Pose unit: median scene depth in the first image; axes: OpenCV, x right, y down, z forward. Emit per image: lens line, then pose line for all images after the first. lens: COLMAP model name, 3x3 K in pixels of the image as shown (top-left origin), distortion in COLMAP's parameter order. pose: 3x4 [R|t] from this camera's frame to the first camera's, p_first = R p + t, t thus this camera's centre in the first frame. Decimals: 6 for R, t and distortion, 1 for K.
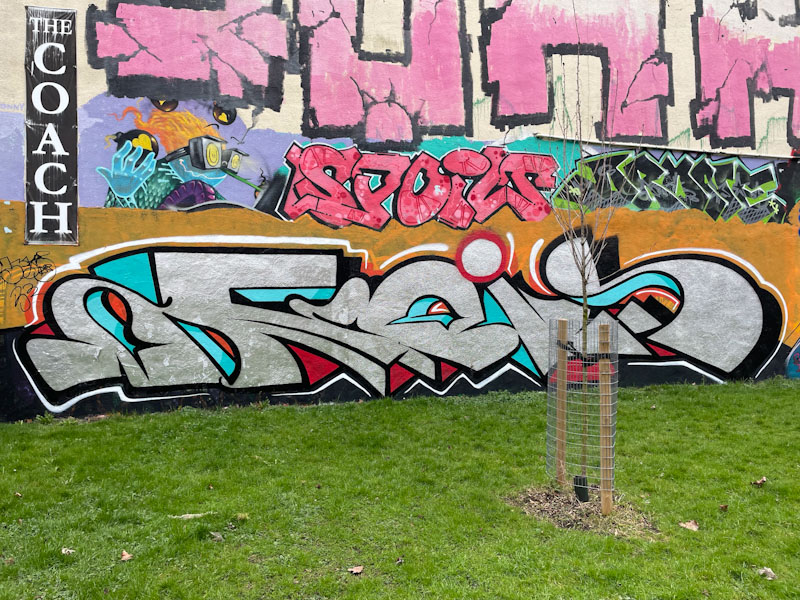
lens RADIAL K [[612.5, 0, 396.9], [0, 612.5, 289.2], [0, 0, 1]] dist [0.083116, -0.091385]
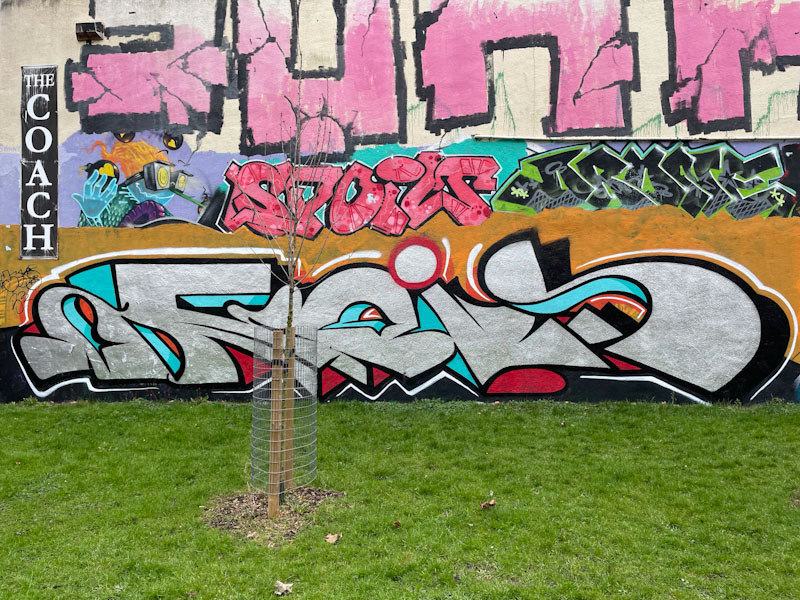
lens RADIAL K [[612.5, 0, 407.8], [0, 612.5, 293.9], [0, 0, 1]] dist [0.083116, -0.091385]
pose [[0.951407, -0.001468, -0.307933, 0.422668], [-0.000104, 0.999987, -0.005086, 0.002059], [0.307937, 0.004870, 0.951394, 0.050522]]
